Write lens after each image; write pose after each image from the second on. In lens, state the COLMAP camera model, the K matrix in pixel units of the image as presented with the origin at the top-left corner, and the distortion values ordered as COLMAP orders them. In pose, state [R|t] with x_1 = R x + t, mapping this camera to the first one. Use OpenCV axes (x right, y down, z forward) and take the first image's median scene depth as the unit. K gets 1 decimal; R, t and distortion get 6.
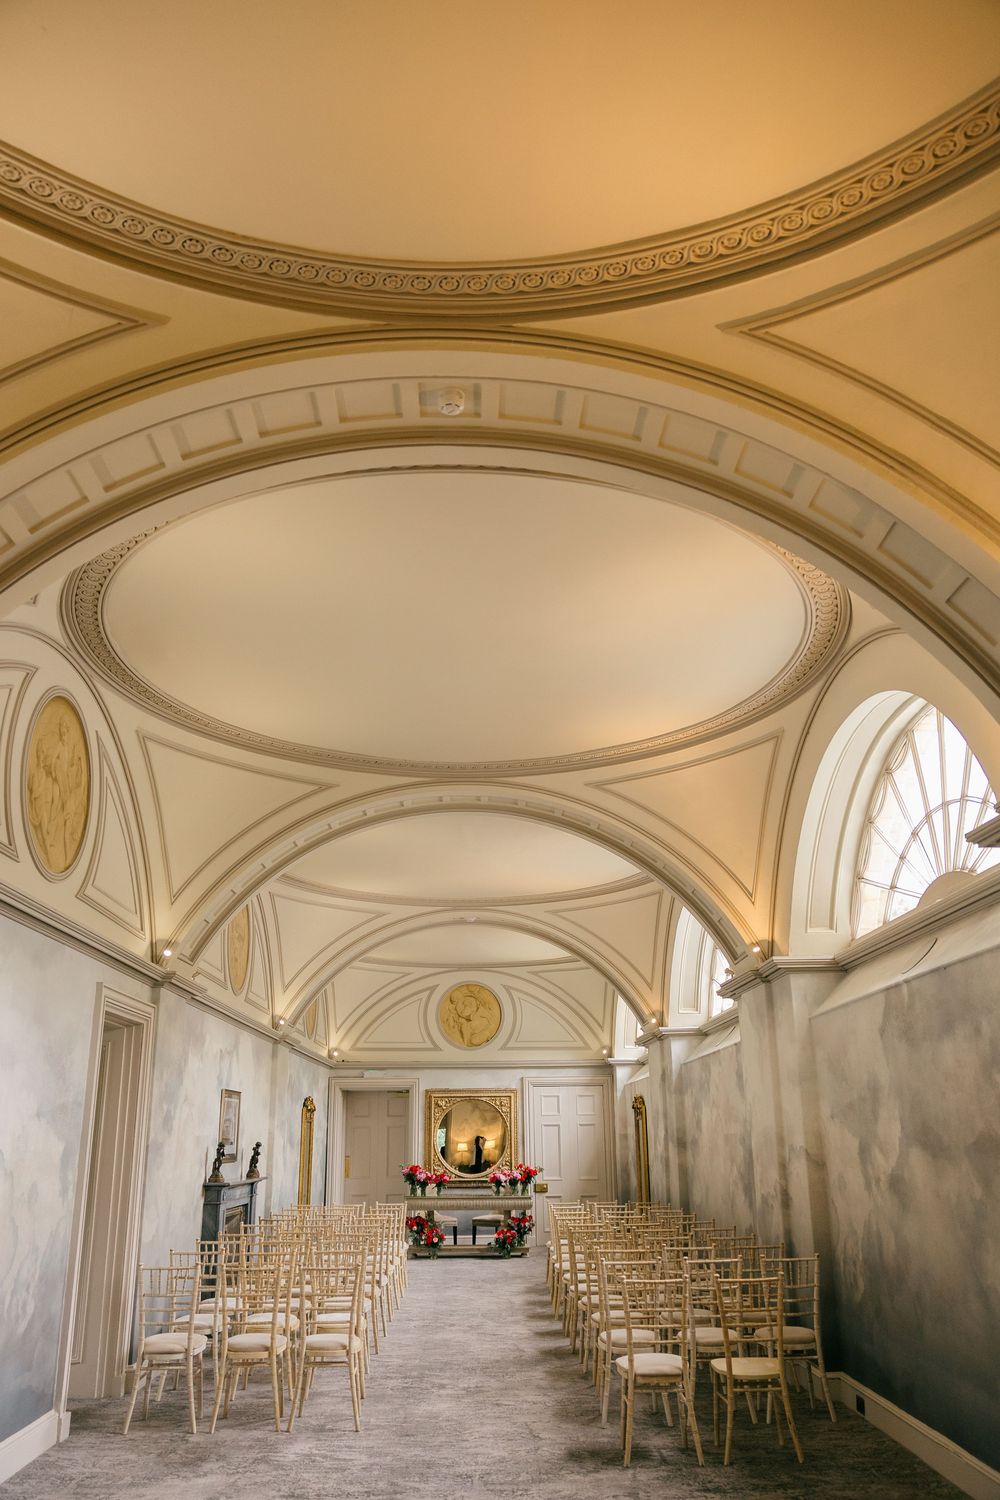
lens RADIAL K [[1189.2, 0, 498.2], [0, 1189.2, 749.2], [0, 0, 1]] dist [-0.010102, 0.016036]
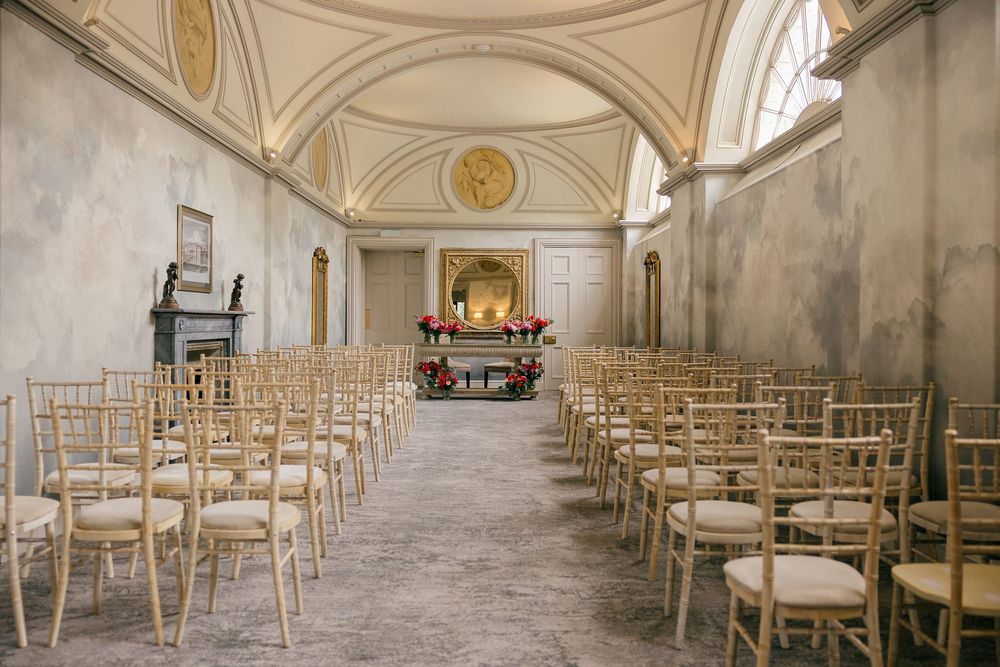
lens RADIAL K [[841.1, 0, 499.8], [0, 841.1, 330.8], [0, 0, 1]] dist [0.050565, -0.000246]
pose [[0.999850, 0.014974, -0.008722, -0.002402], [-0.011474, 0.949241, 0.314340, 0.155735], [0.012986, -0.314193, 0.949270, 0.357288]]
